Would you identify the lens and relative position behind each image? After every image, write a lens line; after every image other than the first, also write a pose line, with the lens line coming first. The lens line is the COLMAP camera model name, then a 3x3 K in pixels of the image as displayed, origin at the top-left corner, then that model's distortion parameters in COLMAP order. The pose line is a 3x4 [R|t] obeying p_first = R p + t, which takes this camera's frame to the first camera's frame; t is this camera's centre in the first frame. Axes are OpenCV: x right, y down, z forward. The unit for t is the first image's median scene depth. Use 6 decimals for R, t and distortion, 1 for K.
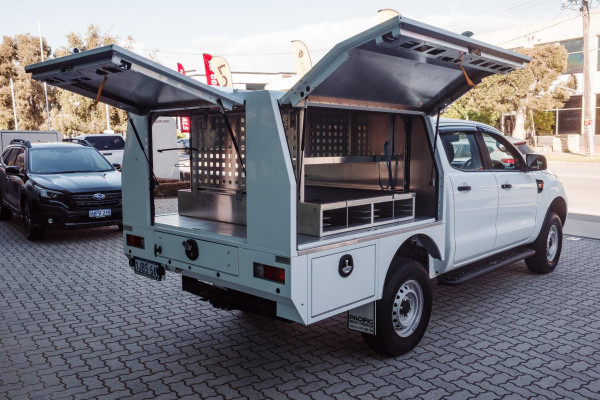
lens RADIAL K [[549.6, 0, 313.9], [0, 549.6, 200.8], [0, 0, 1]] dist [-0.005249, 0.003165]
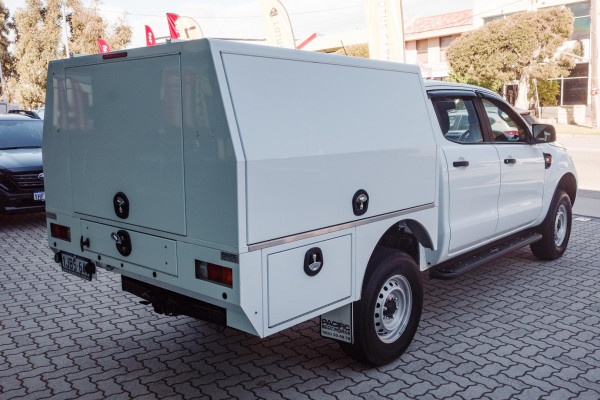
lens RADIAL K [[591.0, 0, 330.7], [0, 591.0, 199.9], [0, 0, 1]] dist [-0.007239, -0.005832]
pose [[0.998931, -0.009809, 0.045166, 0.034764], [0.008152, 0.999292, 0.036730, -0.002555], [-0.045495, -0.036323, 0.998304, 0.108479]]
